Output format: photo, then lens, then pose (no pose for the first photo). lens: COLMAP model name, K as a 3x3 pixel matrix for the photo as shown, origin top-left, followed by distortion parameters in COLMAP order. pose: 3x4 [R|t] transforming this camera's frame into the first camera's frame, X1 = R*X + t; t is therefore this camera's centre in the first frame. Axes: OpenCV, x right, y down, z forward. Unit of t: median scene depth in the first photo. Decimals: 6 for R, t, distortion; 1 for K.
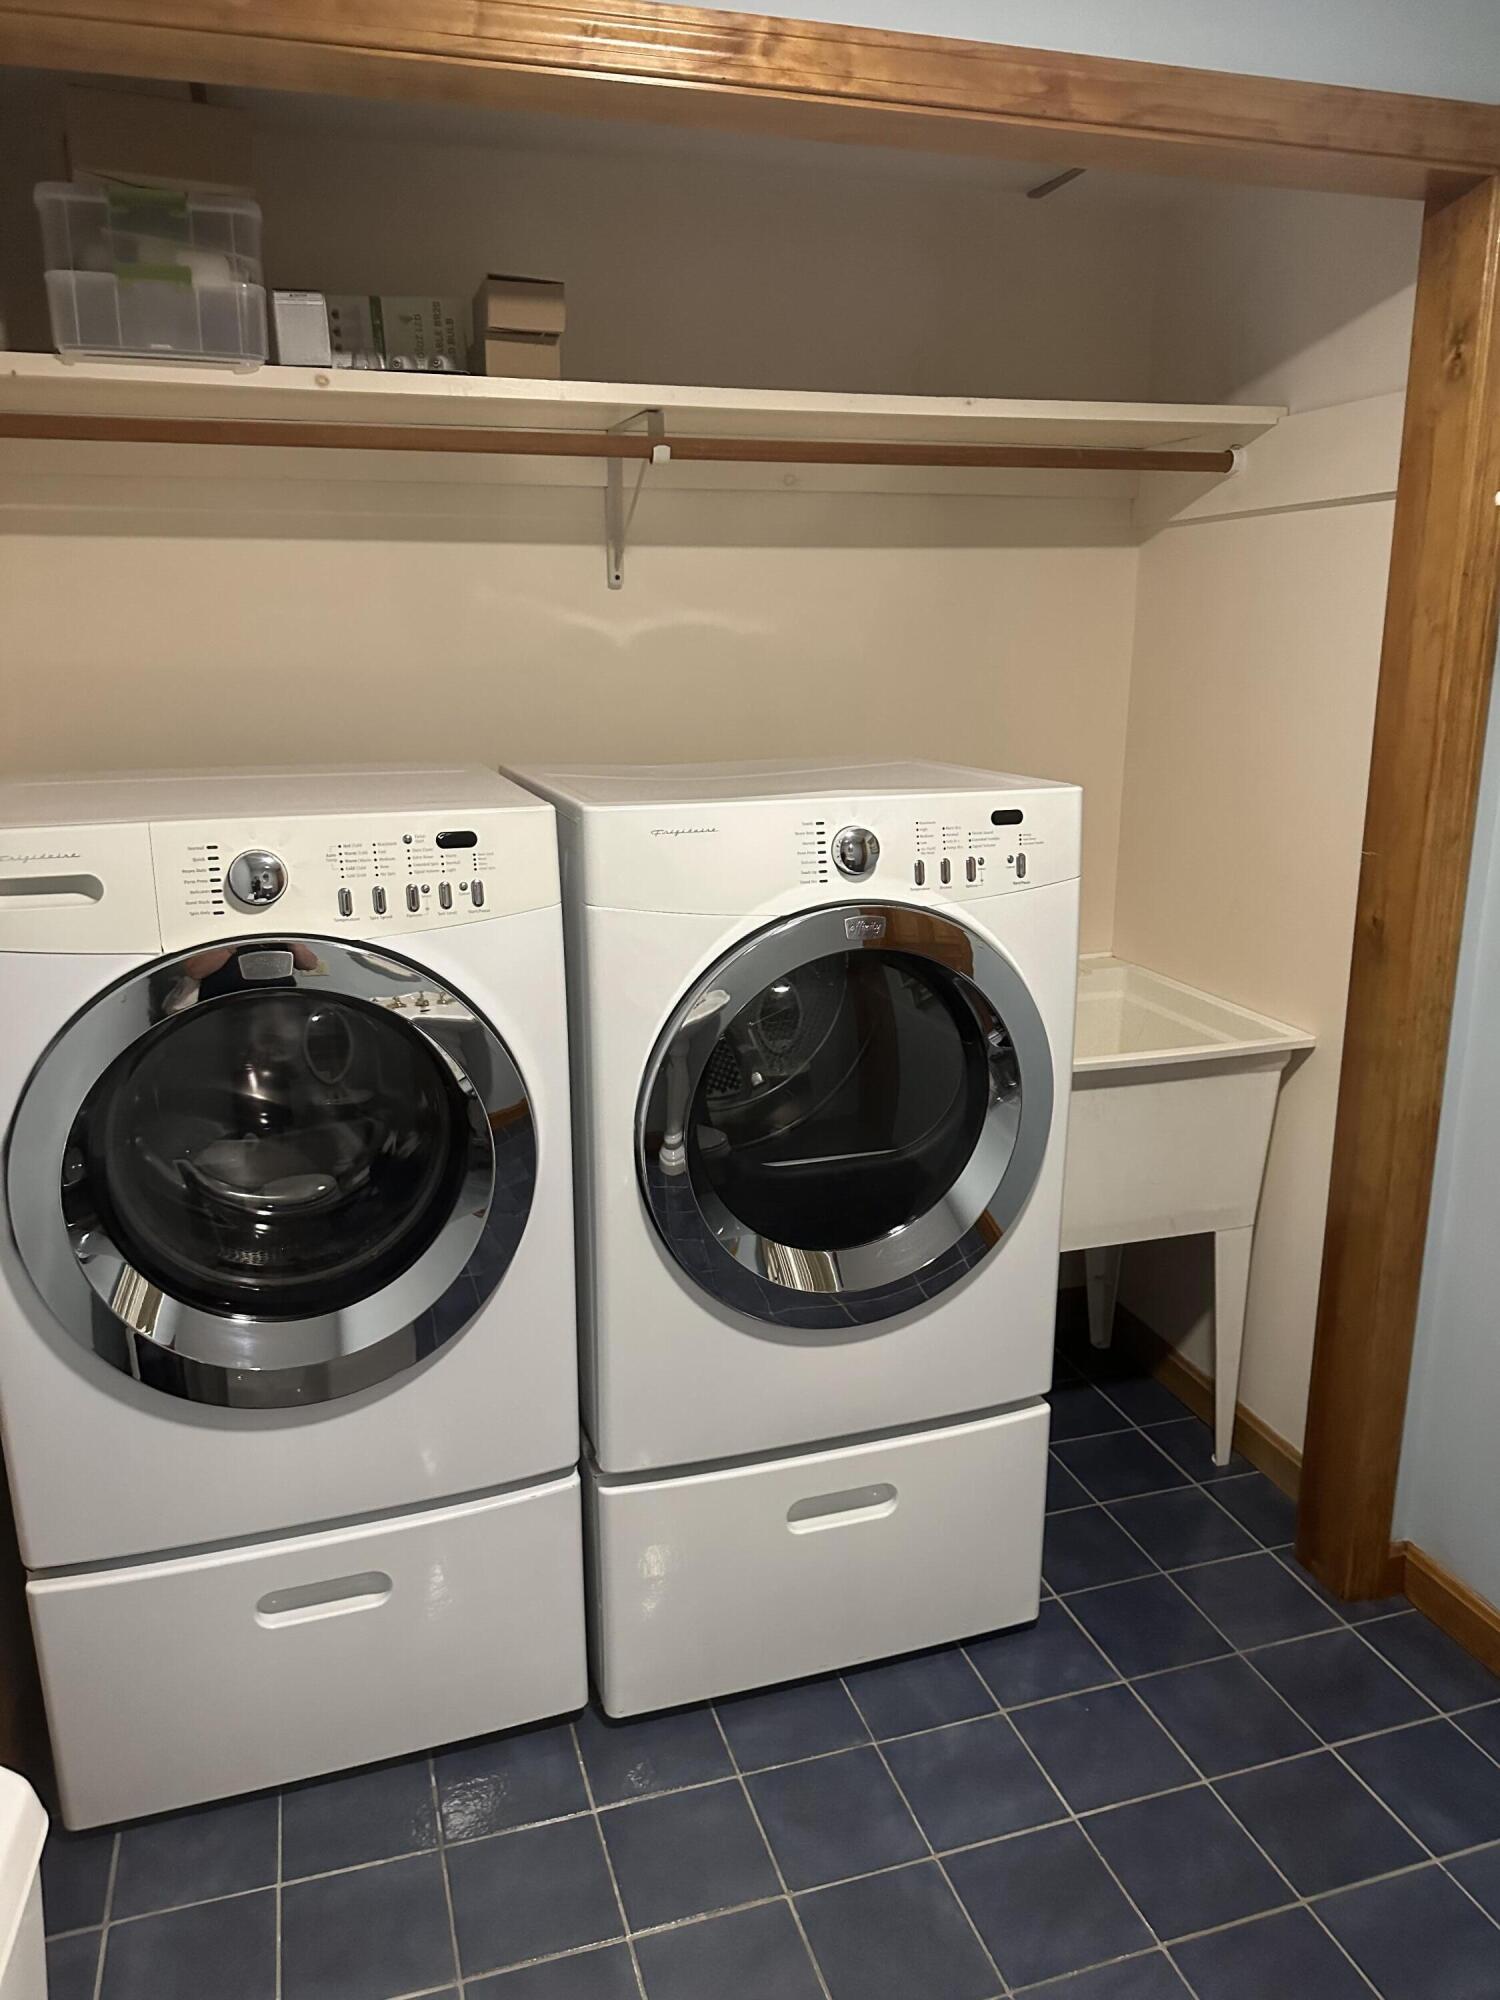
lens RADIAL K [[1396.5, 0, 744.8], [0, 1396.5, 1000.1], [0, 0, 1]] dist [0.135273, -0.257975]
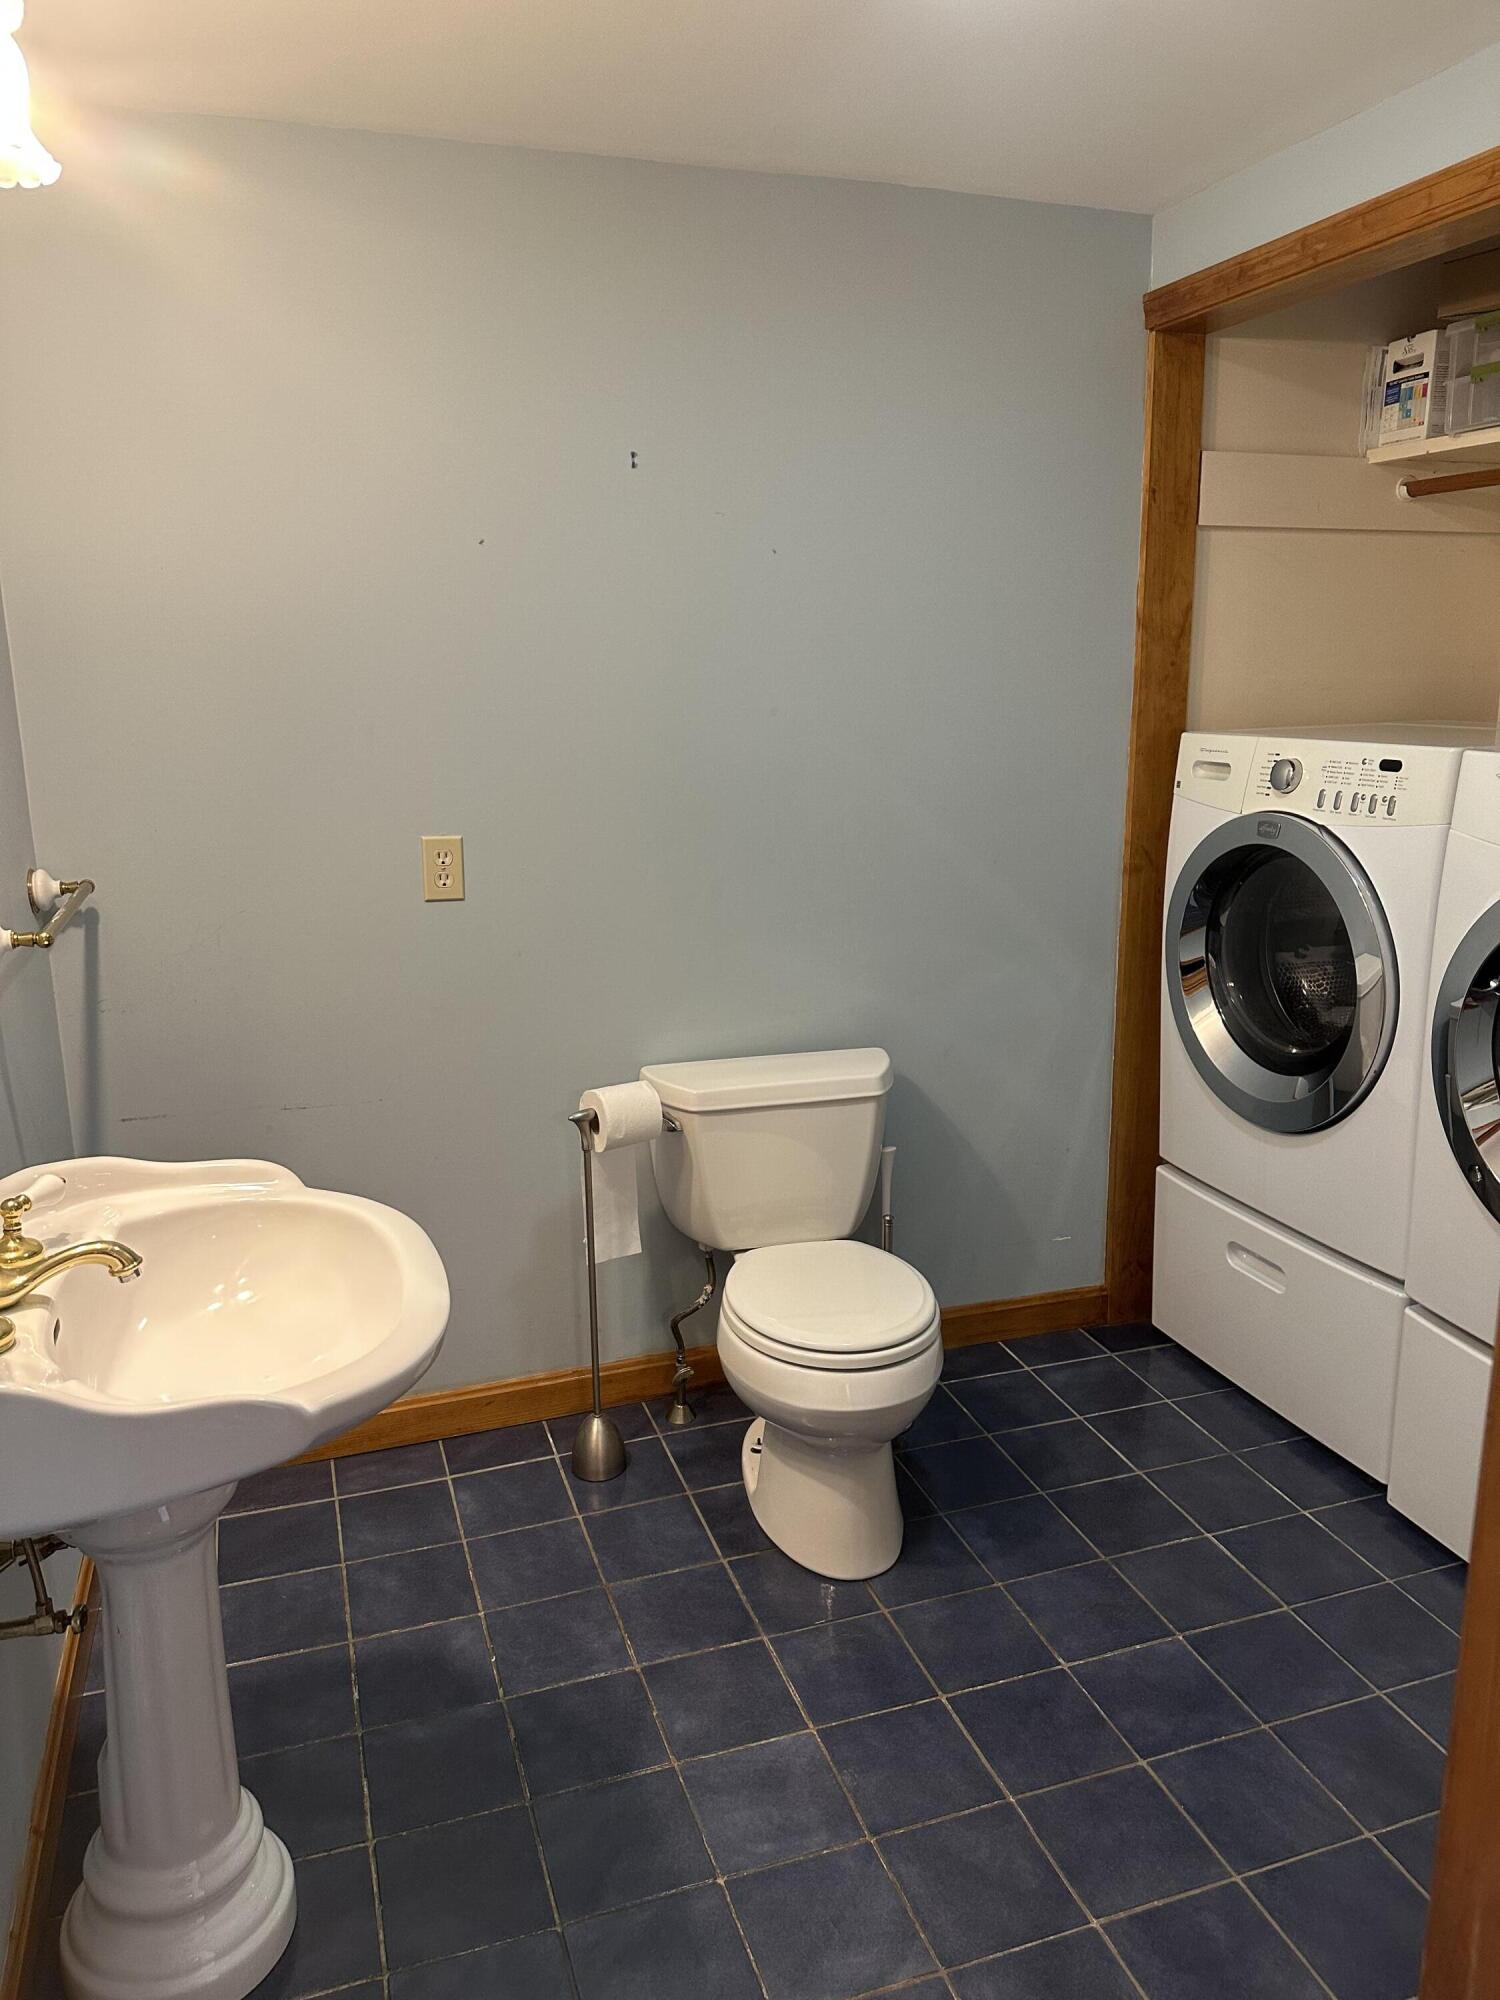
lens RADIAL K [[1396.5, 0, 744.8], [0, 1396.5, 1000.1], [0, 0, 1]] dist [0.135273, -0.257975]
pose [[0.038783, 0.250728, -0.967280, 1.171644], [-0.221006, 0.946188, 0.236399, -0.086361], [0.974501, 0.204606, 0.092108, 0.309114]]
